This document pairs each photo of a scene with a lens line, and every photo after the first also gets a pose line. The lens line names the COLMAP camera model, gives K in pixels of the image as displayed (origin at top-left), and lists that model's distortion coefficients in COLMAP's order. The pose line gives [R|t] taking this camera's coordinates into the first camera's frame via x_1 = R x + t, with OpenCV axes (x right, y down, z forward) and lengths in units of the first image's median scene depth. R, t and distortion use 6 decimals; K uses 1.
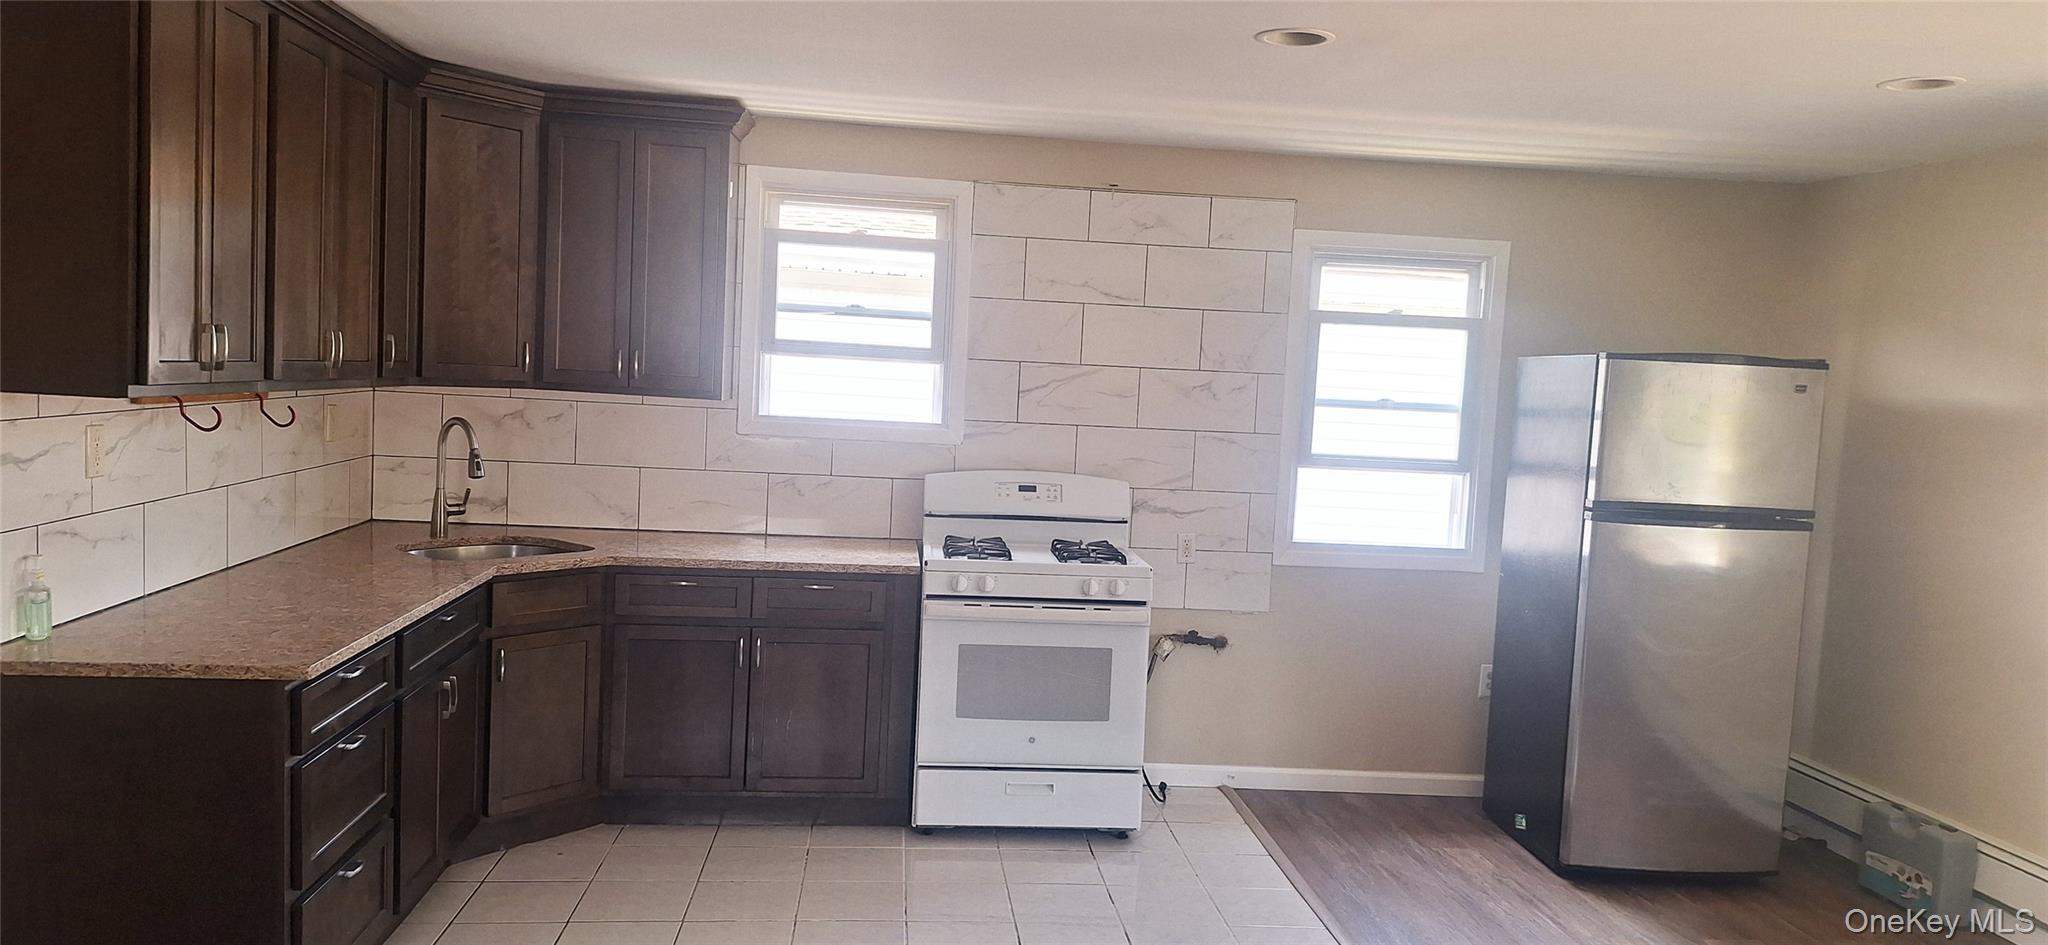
lens RADIAL K [[1429.3, 0, 1031.0], [0, 1429.3, 488.7], [0, 0, 1]] dist [0.162650, -0.222467]
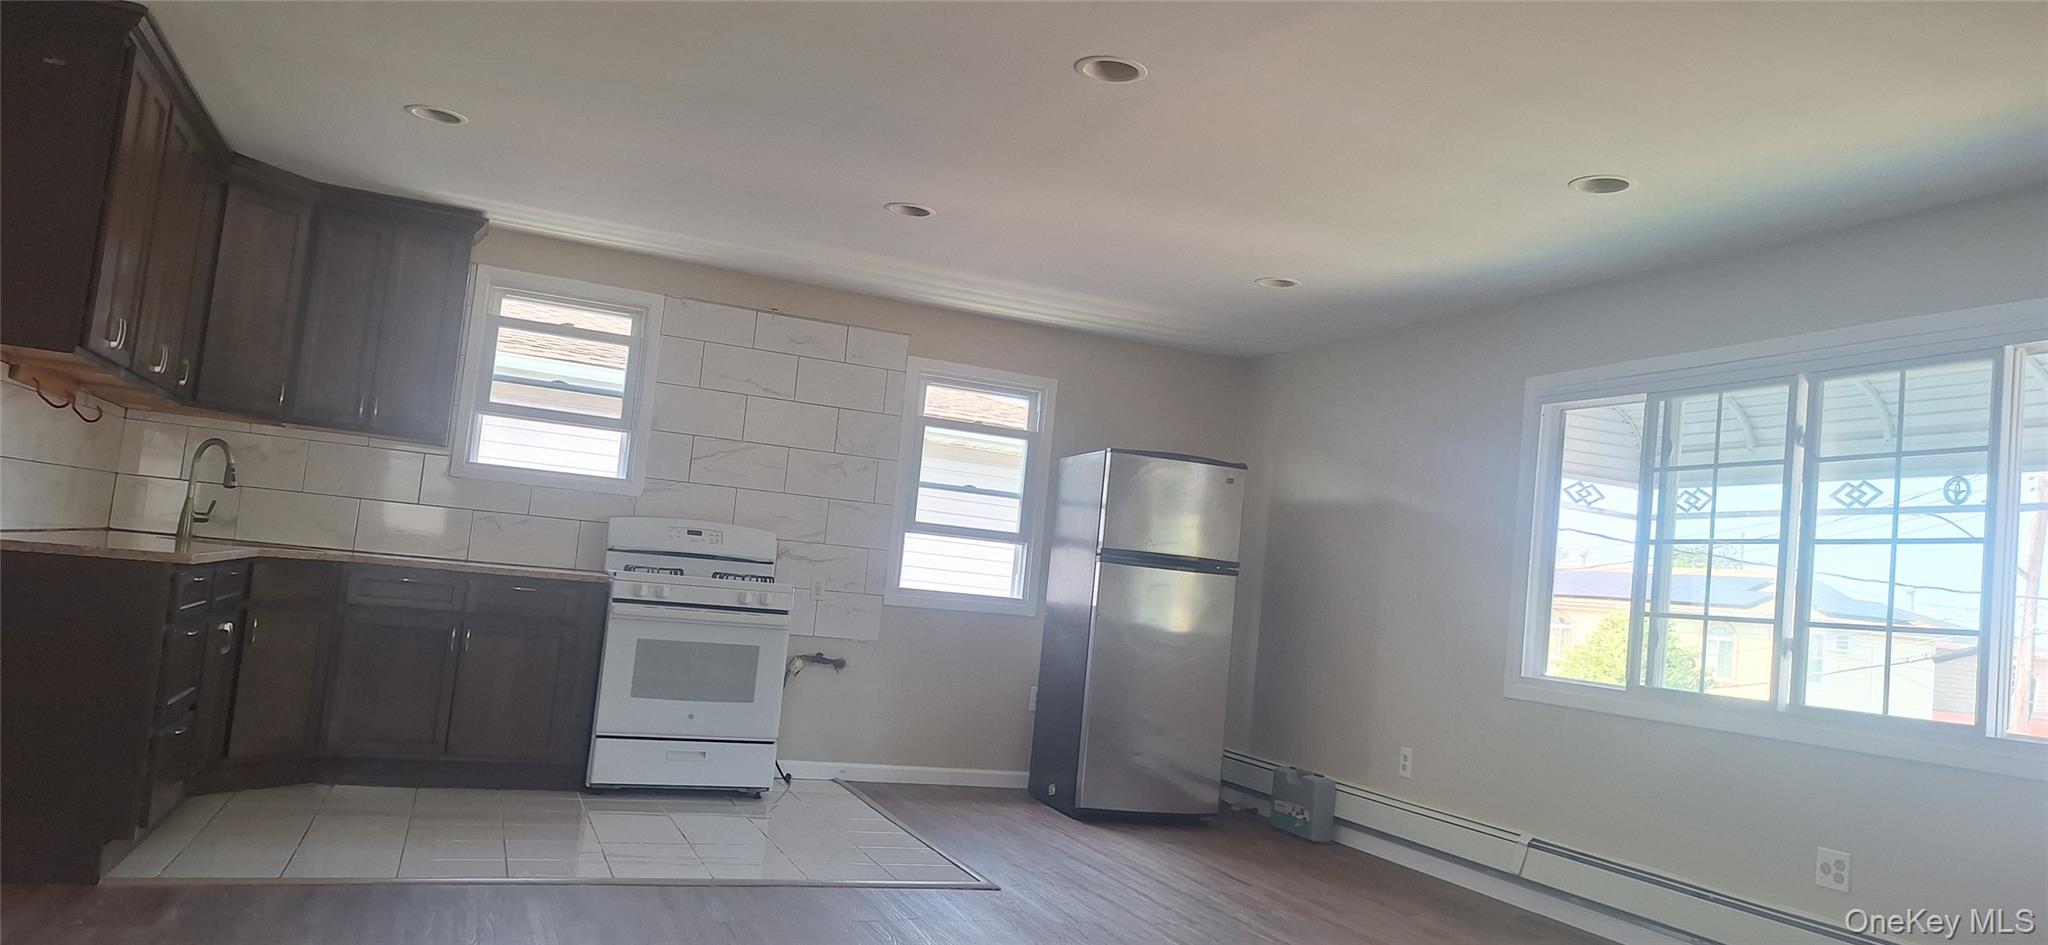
lens RADIAL K [[1429.3, 0, 1031.0], [0, 1429.3, 488.7], [0, 0, 1]] dist [0.162650, -0.222467]
pose [[0.963496, 0.060247, 0.260855, -0.055226], [-0.025418, 0.990534, -0.134890, 0.136661], [-0.266512, 0.123336, 0.955908, -0.336086]]
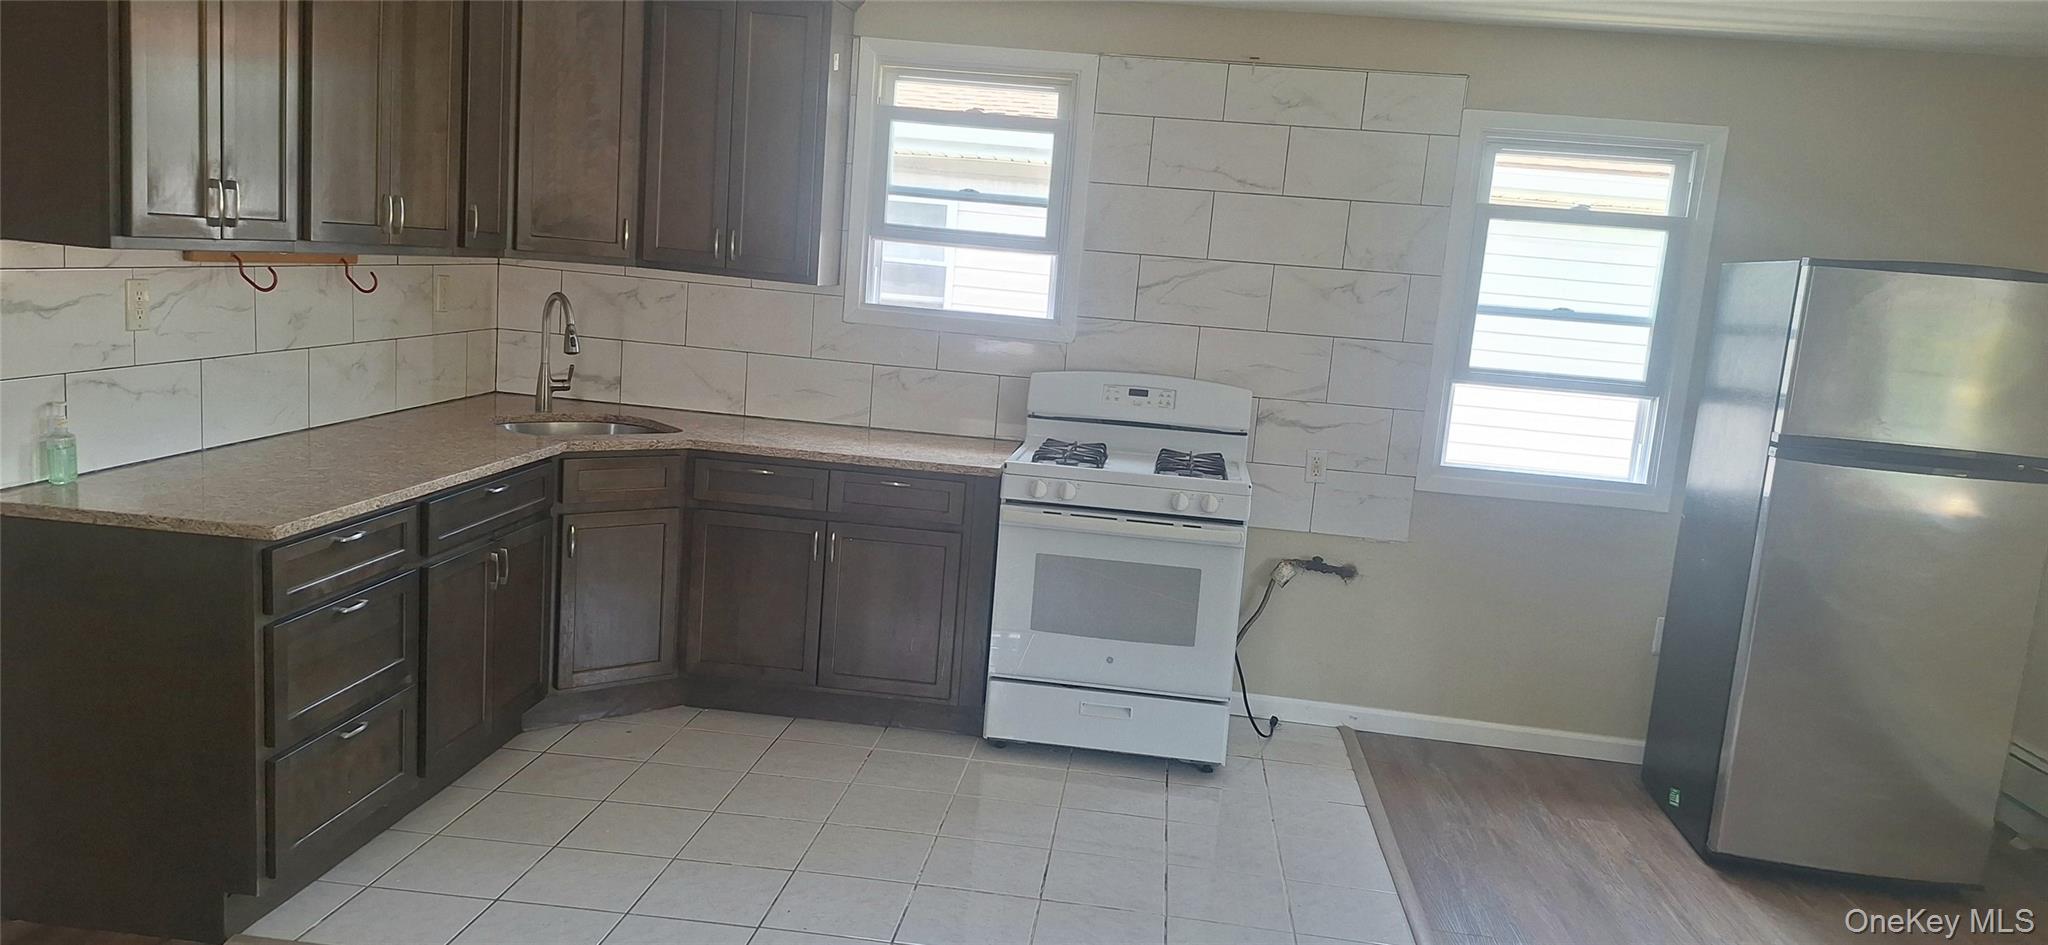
lens RADIAL K [[1429.3, 0, 1031.0], [0, 1429.3, 488.7], [0, 0, 1]] dist [0.162650, -0.222467]
pose [[0.979545, 0.059385, -0.192265, 0.120595], [-0.047077, 0.996576, 0.067971, 0.002174], [0.195643, -0.057530, 0.978986, 0.077783]]
